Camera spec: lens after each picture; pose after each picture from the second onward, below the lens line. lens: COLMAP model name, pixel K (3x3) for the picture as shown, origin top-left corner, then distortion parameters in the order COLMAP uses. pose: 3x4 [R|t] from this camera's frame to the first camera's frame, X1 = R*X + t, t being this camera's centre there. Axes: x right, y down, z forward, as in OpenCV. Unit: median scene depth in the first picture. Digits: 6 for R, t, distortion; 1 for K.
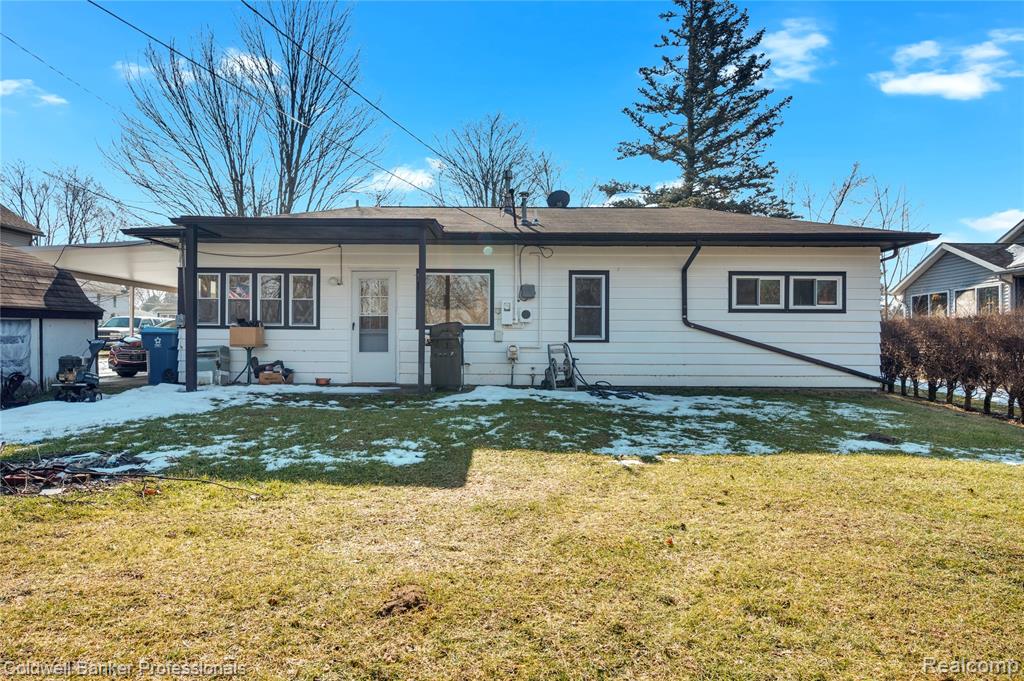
lens RADIAL K [[584.8, 0, 512.0], [0, 584.8, 340.5], [0, 0, 1]] dist [-0.015079, 0.000881]
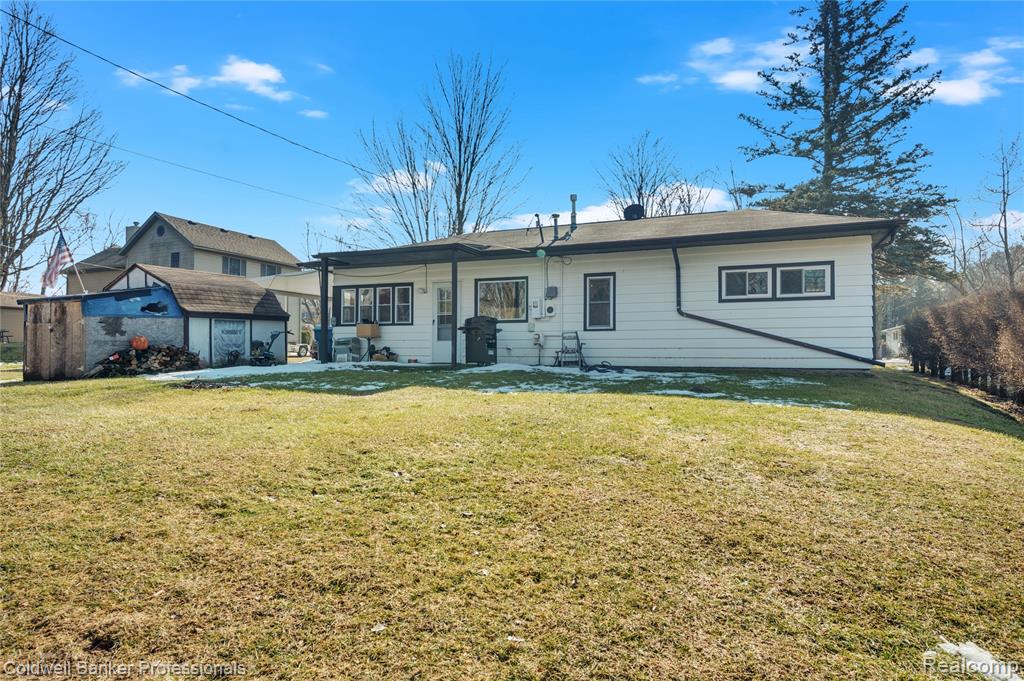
lens RADIAL K [[584.8, 0, 512.0], [0, 584.8, 340.5], [0, 0, 1]] dist [-0.015079, 0.000881]
pose [[0.920441, -0.011096, -0.390723, 0.444713], [0.003687, 0.999799, -0.019707, 0.047151], [0.390863, 0.016699, 0.920297, -0.210490]]
